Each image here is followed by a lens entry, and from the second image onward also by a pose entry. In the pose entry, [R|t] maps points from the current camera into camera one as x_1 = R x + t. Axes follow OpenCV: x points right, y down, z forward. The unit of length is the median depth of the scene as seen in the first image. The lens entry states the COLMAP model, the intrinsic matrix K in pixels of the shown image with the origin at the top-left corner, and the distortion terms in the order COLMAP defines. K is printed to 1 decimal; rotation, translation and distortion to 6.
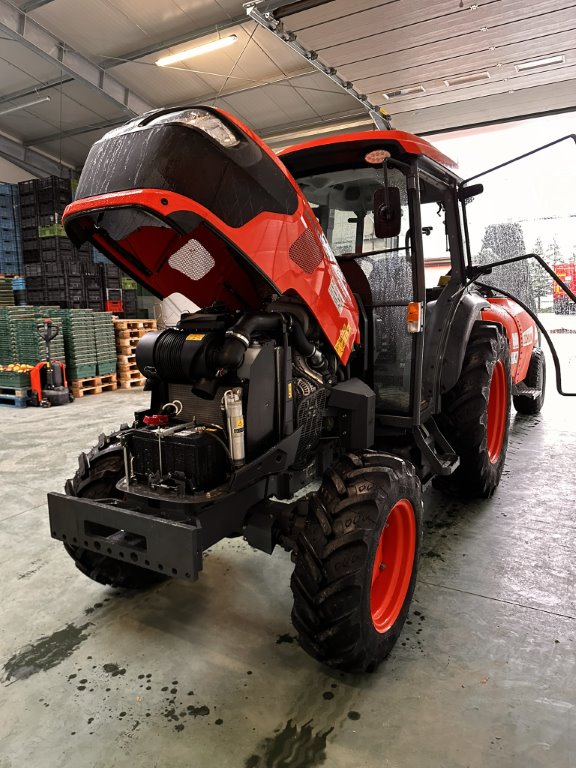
lens RADIAL K [[542.0, 0, 281.8], [0, 542.0, 380.9], [0, 0, 1]] dist [0.005713, -0.007855]
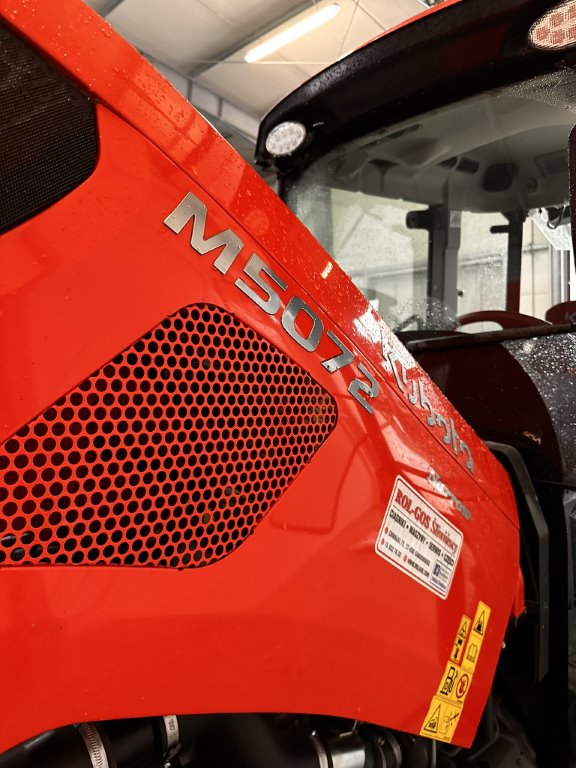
lens RADIAL K [[542.0, 0, 292.8], [0, 542.0, 382.2], [0, 0, 1]] dist [0.005713, -0.007855]
pose [[0.969841, -0.013925, -0.243341, 0.065928], [0.007178, 0.999565, -0.028592, -0.141565], [0.243633, 0.025983, 0.969519, 0.469966]]
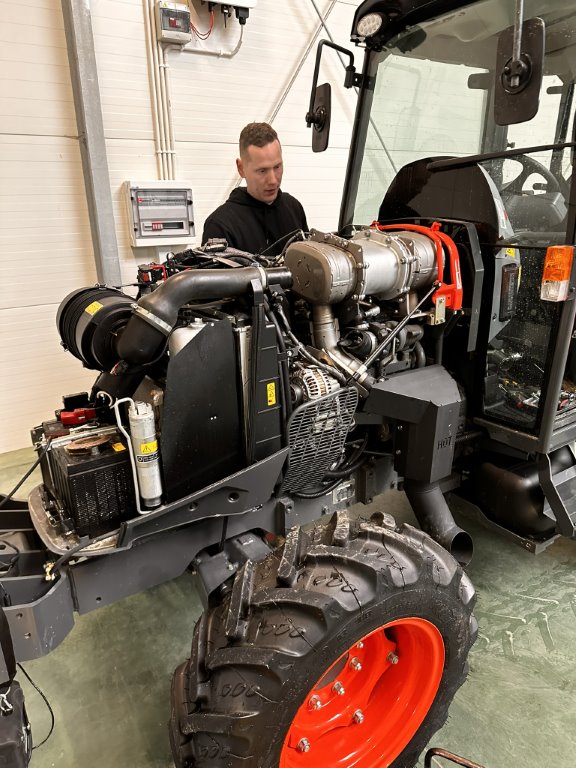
lens RADIAL K [[542.0, 0, 282.9], [0, 542.0, 384.0], [0, 0, 1]] dist [0.005713, -0.007855]
pose [[0.901909, 0.152758, -0.404011, 0.163733], [-0.070405, 0.974855, 0.211426, -0.074753], [0.426149, -0.162243, 0.889985, 0.250056]]
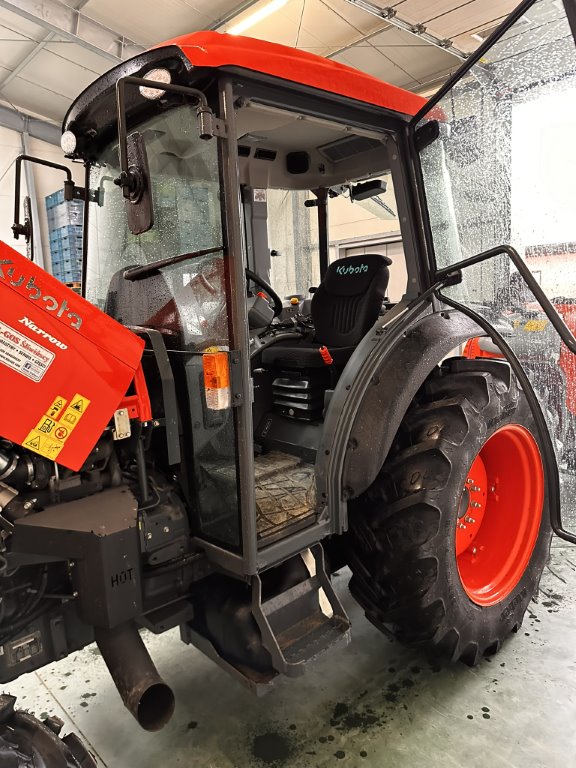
lens RADIAL K [[542.0, 0, 287.6], [0, 542.0, 381.3], [0, 0, 1]] dist [0.005713, -0.007855]
pose [[0.958183, 0.018359, -0.285568, 0.321566], [-0.015042, 0.999792, 0.013803, -0.087050], [0.285762, -0.008930, 0.958259, 0.359638]]
